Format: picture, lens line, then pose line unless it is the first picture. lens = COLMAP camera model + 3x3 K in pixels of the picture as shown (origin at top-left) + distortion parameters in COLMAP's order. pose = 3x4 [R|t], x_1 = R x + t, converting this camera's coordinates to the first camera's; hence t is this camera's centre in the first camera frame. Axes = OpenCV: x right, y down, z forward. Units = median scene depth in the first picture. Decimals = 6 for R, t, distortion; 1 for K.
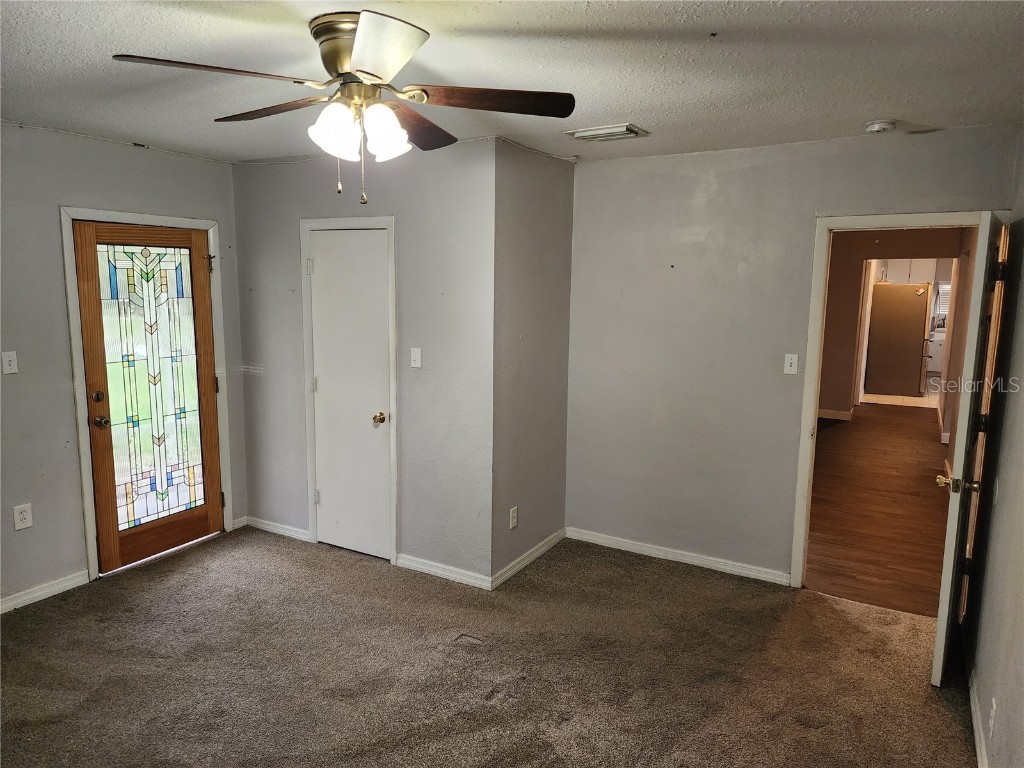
lens RADIAL K [[695.5, 0, 507.8], [0, 695.5, 380.6], [0, 0, 1]] dist [0.129141, -0.129465]
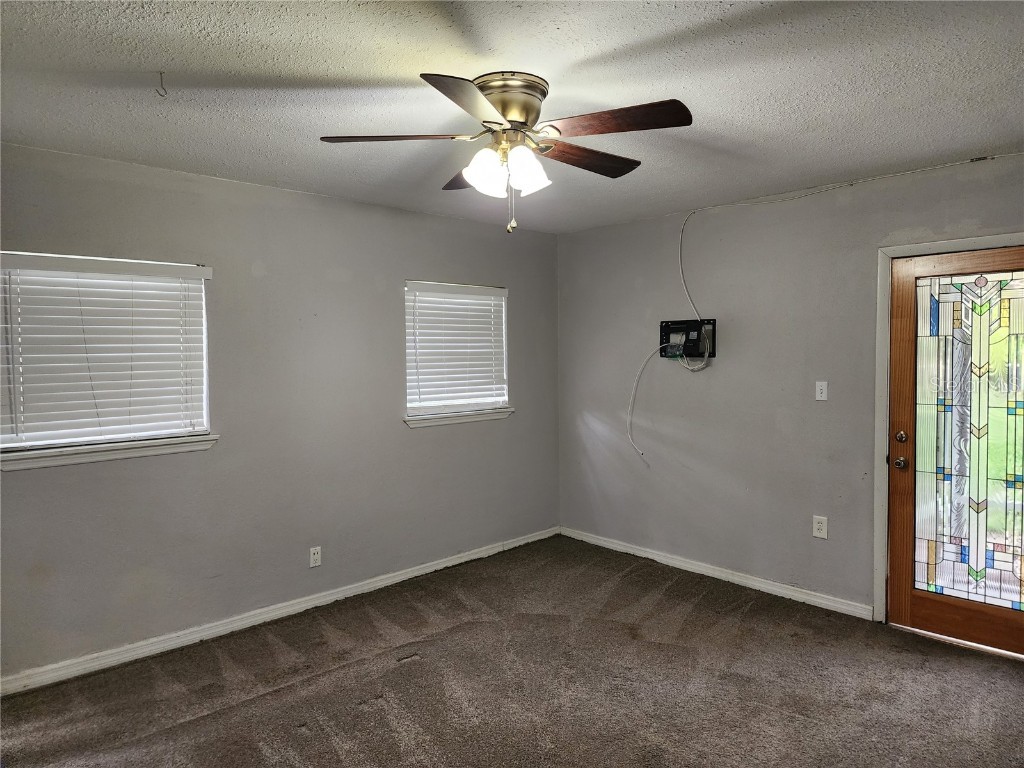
lens RADIAL K [[695.5, 0, 507.8], [0, 695.5, 380.6], [0, 0, 1]] dist [0.129141, -0.129465]
pose [[-0.289576, 0.034945, -0.956517, 0.477053], [-0.132610, 0.988231, 0.076250, -0.052937], [0.947924, 0.148924, -0.281534, 0.724152]]
